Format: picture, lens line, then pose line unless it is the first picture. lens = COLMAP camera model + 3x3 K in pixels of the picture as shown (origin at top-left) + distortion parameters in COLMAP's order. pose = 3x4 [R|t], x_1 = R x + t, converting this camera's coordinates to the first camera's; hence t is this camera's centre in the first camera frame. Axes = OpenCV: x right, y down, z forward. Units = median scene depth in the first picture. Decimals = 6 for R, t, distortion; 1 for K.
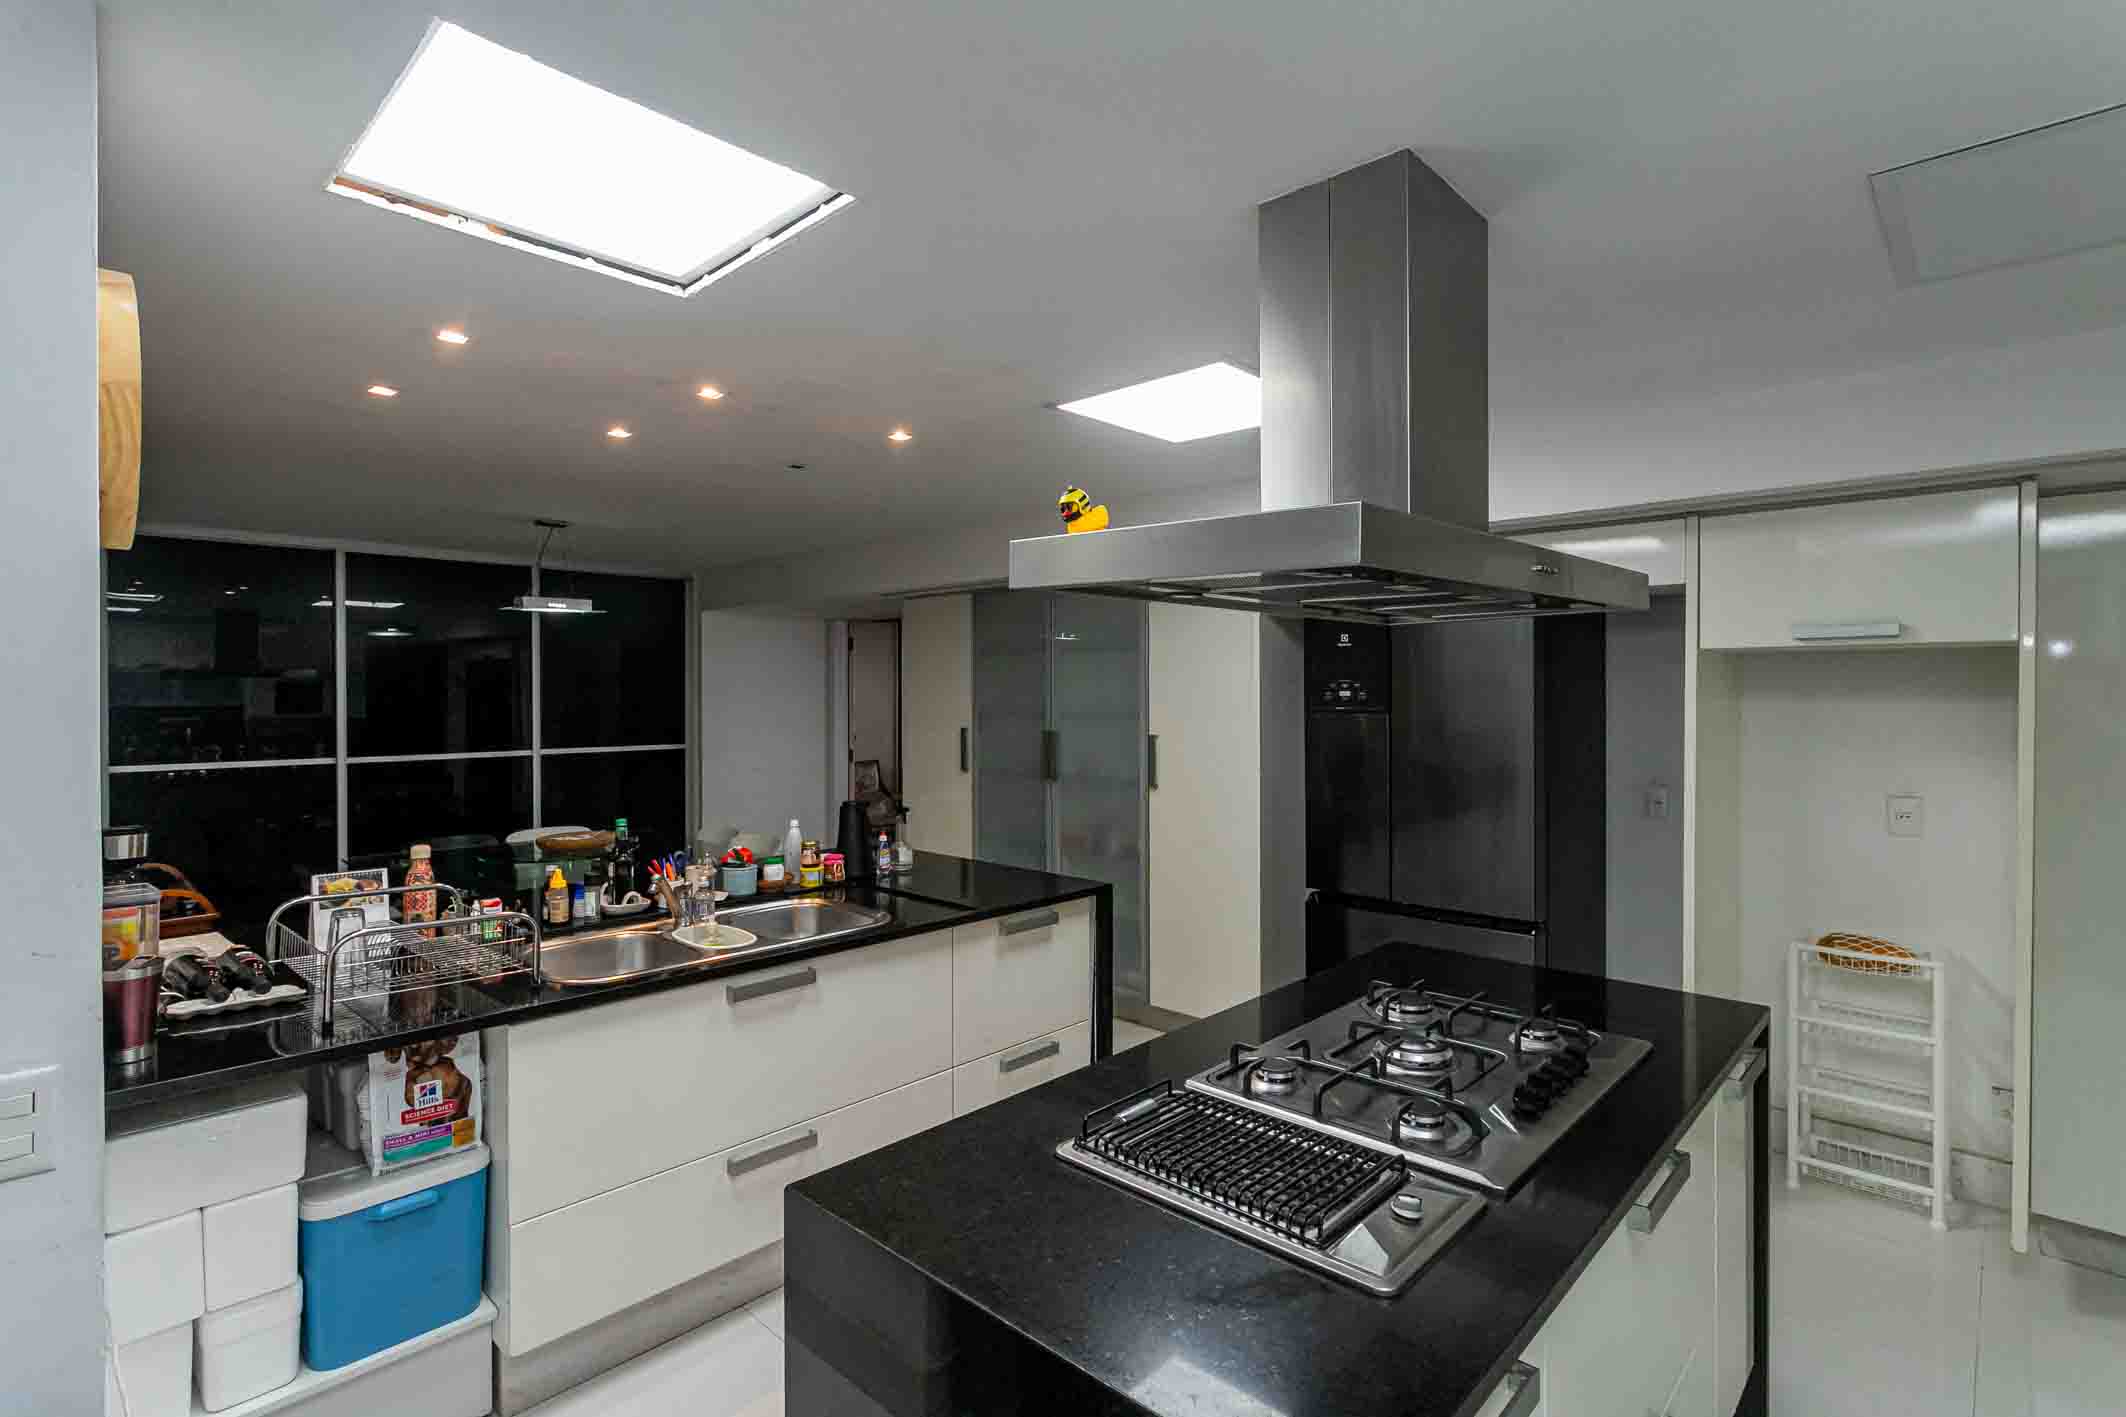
lens RADIAL K [[1012.8, 0, 1062.0], [0, 1012.8, 694.1], [0, 0, 1]] dist [-0.000693, -0.000249]
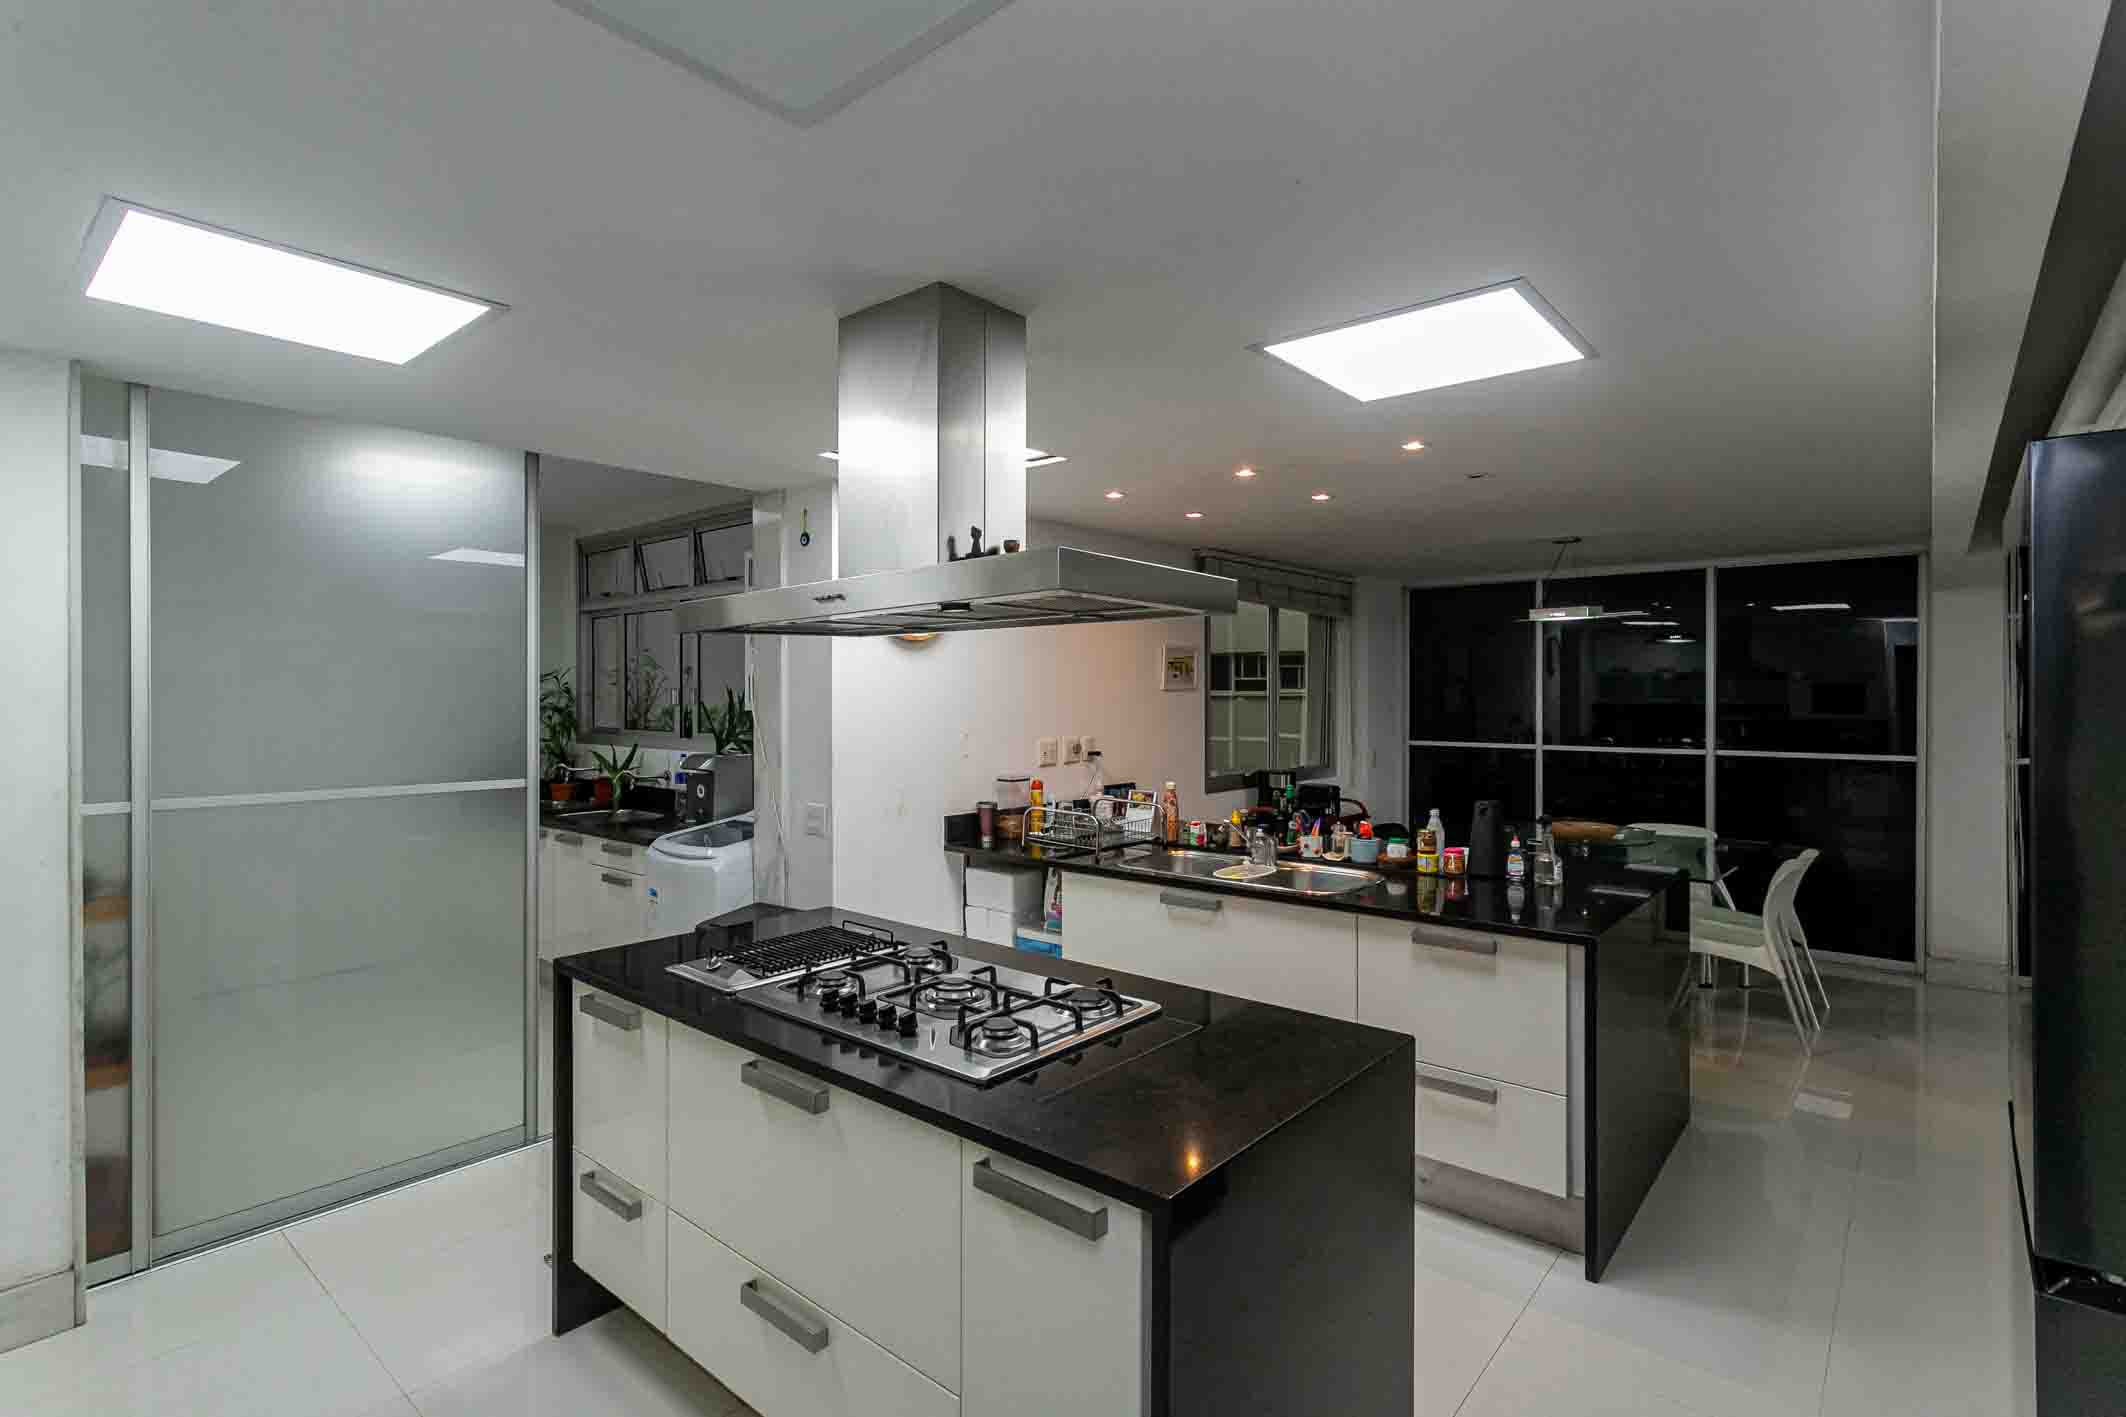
lens RADIAL K [[1012.8, 0, 1062.0], [0, 1012.8, 694.1], [0, 0, 1]] dist [-0.000693, -0.000249]
pose [[0.047255, 0.001753, -0.998881, 0.592228], [-0.002825, 0.999995, 0.001622, -0.000187], [0.998879, 0.002745, 0.047259, 0.406467]]
